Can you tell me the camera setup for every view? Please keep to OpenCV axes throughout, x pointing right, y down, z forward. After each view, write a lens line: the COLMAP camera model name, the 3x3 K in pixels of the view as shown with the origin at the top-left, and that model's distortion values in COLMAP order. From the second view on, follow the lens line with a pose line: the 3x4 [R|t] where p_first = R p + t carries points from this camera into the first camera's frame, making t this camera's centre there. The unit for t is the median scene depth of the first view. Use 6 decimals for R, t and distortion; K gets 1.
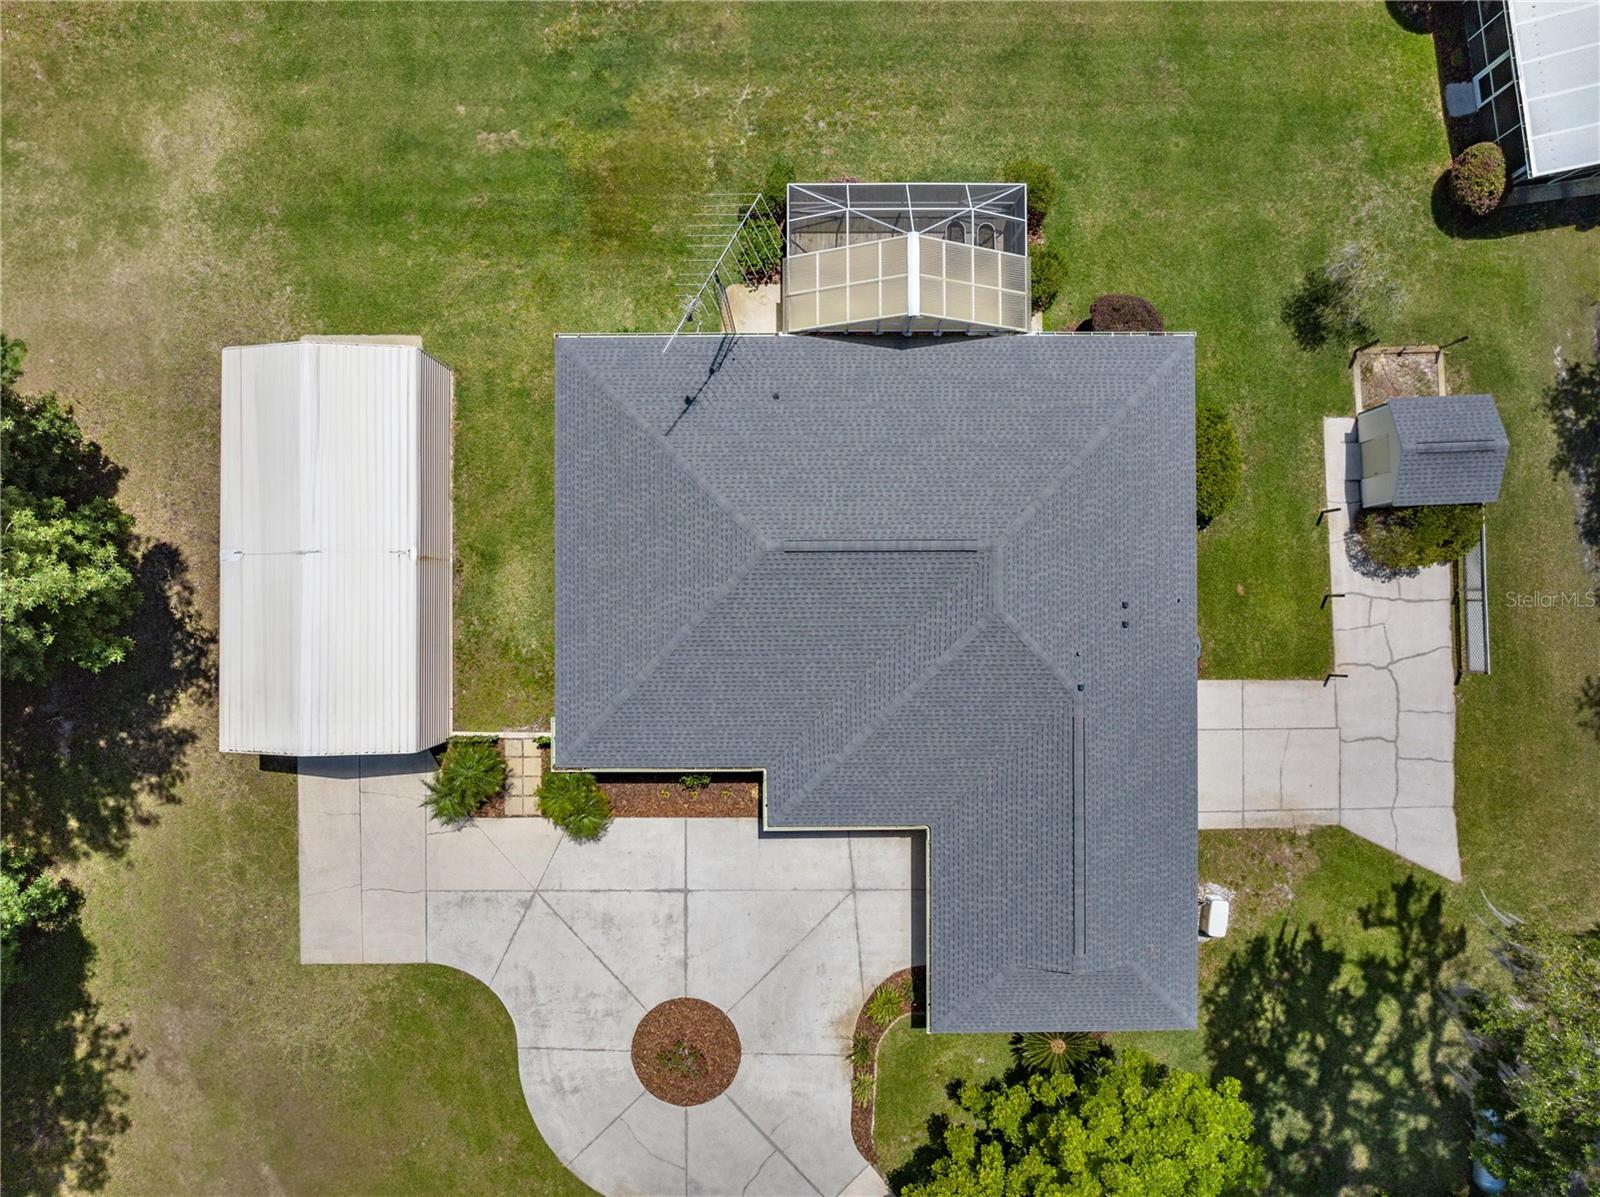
lens RADIAL K [[1124.3, 0, 800.0], [0, 1124.3, 598.5], [0, 0, 1]] dist [-0.043207, 0.010376]
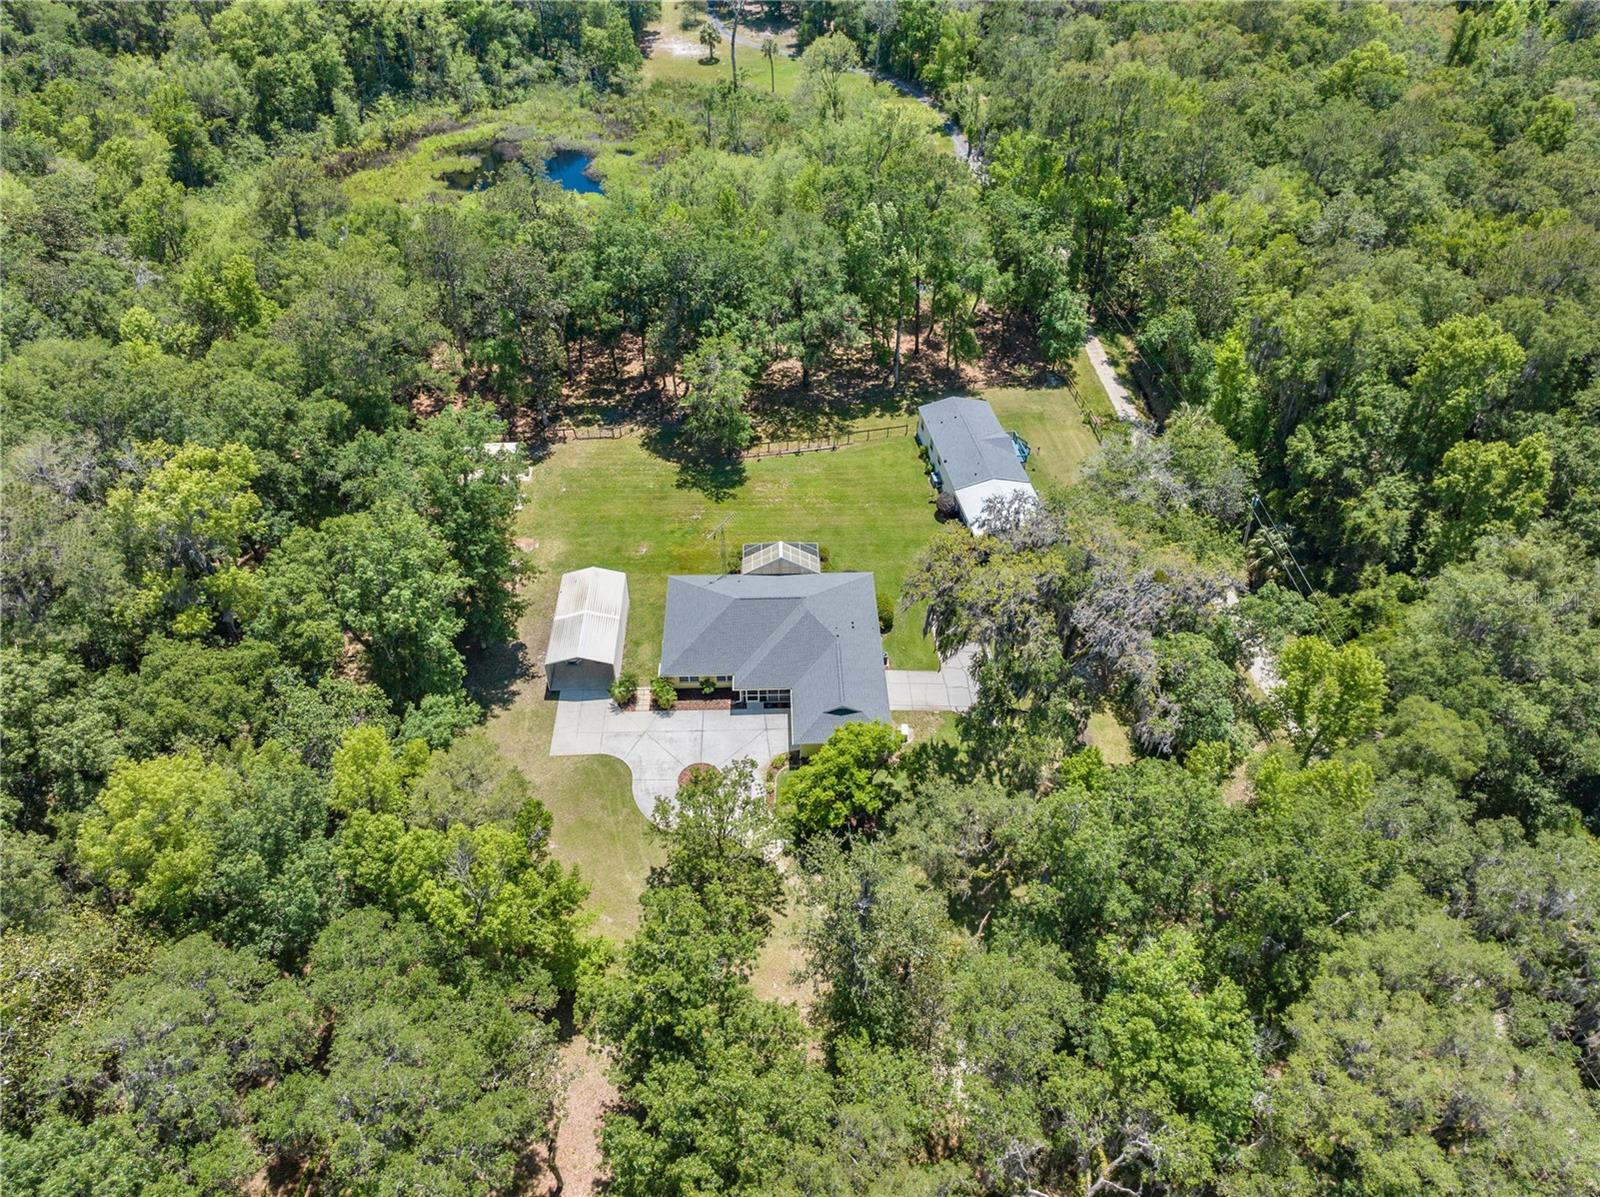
lens RADIAL K [[1124.3, 0, 800.0], [0, 1124.3, 598.5], [0, 0, 1]] dist [-0.043207, 0.010376]
pose [[0.999607, -0.012137, 0.025252, 0.063969], [0.026820, 0.675188, -0.737158, 1.984335], [-0.008103, 0.737546, 0.675248, -1.000038]]
